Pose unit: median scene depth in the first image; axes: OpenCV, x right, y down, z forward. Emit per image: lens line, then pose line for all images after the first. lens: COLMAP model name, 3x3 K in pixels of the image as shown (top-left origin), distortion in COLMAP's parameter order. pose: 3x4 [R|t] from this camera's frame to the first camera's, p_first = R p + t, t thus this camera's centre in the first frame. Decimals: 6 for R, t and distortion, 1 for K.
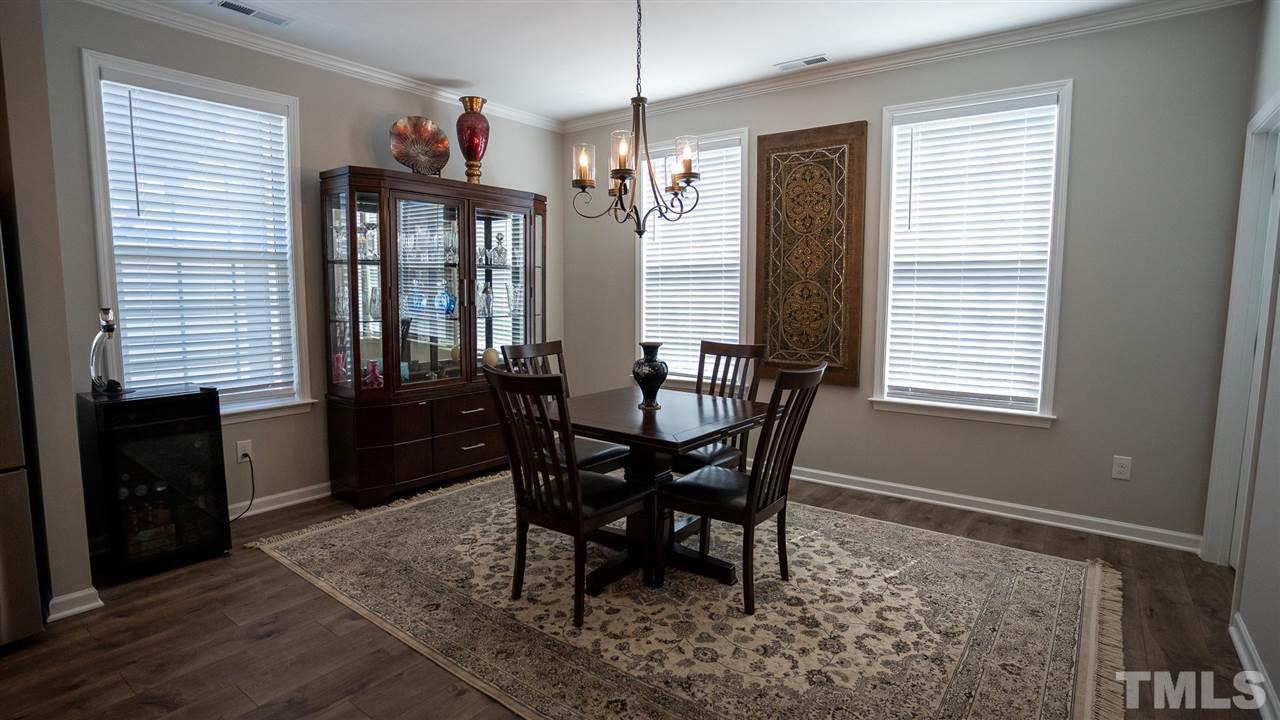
lens RADIAL K [[628.8, 0, 640.7], [0, 628.8, 355.6], [0, 0, 1]] dist [-0.083728, 0.040310]
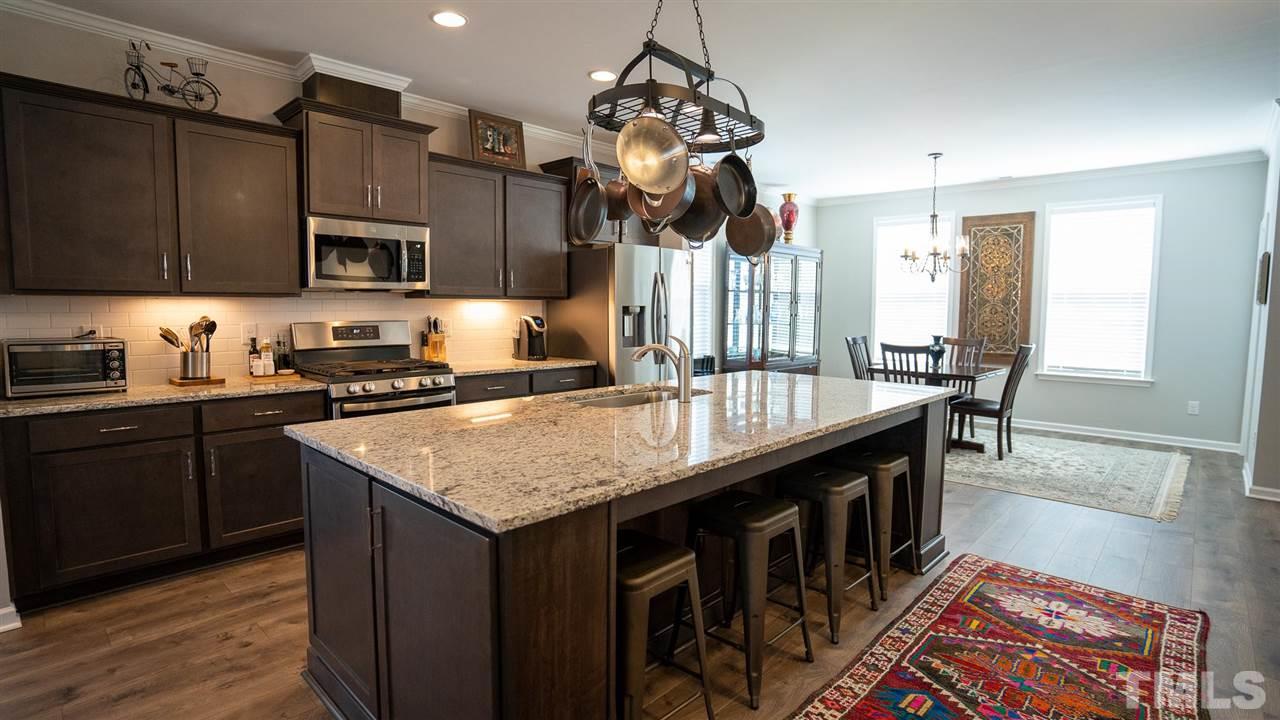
lens RADIAL K [[628.8, 0, 640.7], [0, 628.8, 355.6], [0, 0, 1]] dist [-0.083728, 0.040310]
pose [[0.993717, 0.012064, -0.111273, -0.522681], [-0.015179, 0.999515, -0.027193, 0.084503], [0.110891, 0.028712, 0.993418, -0.787276]]
